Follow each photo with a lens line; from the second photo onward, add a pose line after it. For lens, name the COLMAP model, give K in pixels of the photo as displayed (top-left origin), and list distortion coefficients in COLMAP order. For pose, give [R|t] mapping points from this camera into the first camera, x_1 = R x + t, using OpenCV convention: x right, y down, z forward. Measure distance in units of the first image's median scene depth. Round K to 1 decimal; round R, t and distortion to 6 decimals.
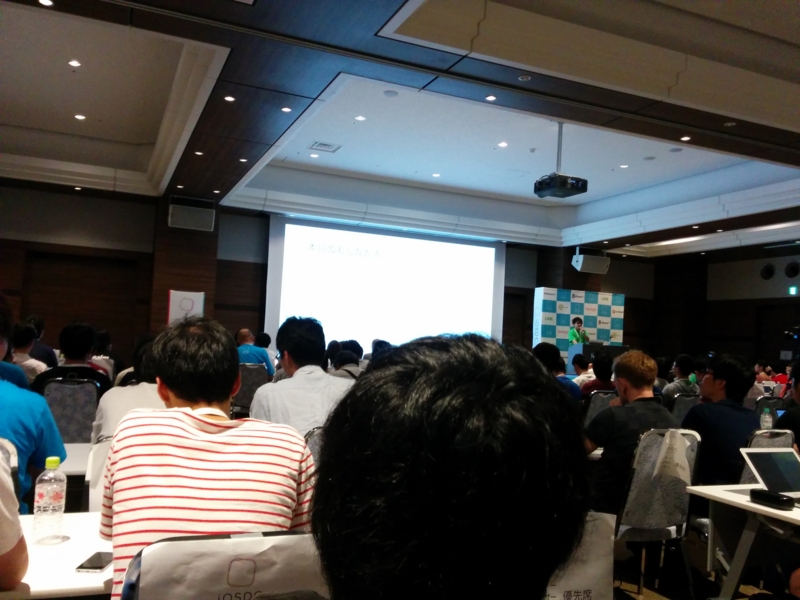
lens RADIAL K [[711.4, 0, 420.6], [0, 711.4, 302.5], [0, 0, 1]] dist [0.089139, -0.138835]
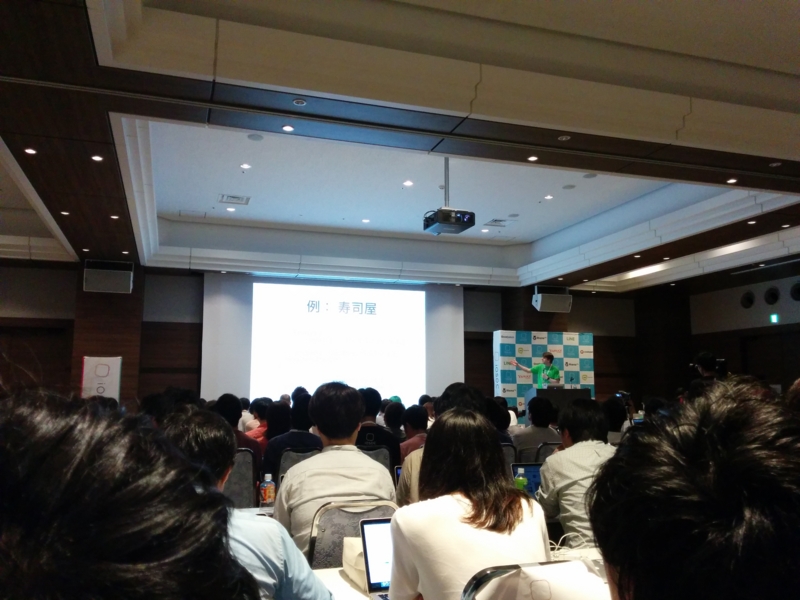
lens RADIAL K [[710.7, 0, 417.5], [0, 710.7, 295.7], [0, 0, 1]] dist [0.100227, -0.141972]
pose [[0.995198, -0.063379, -0.074591, 0.136339], [0.056888, 0.994657, -0.086146, 0.008222], [0.079652, 0.081490, 0.993486, 0.047282]]
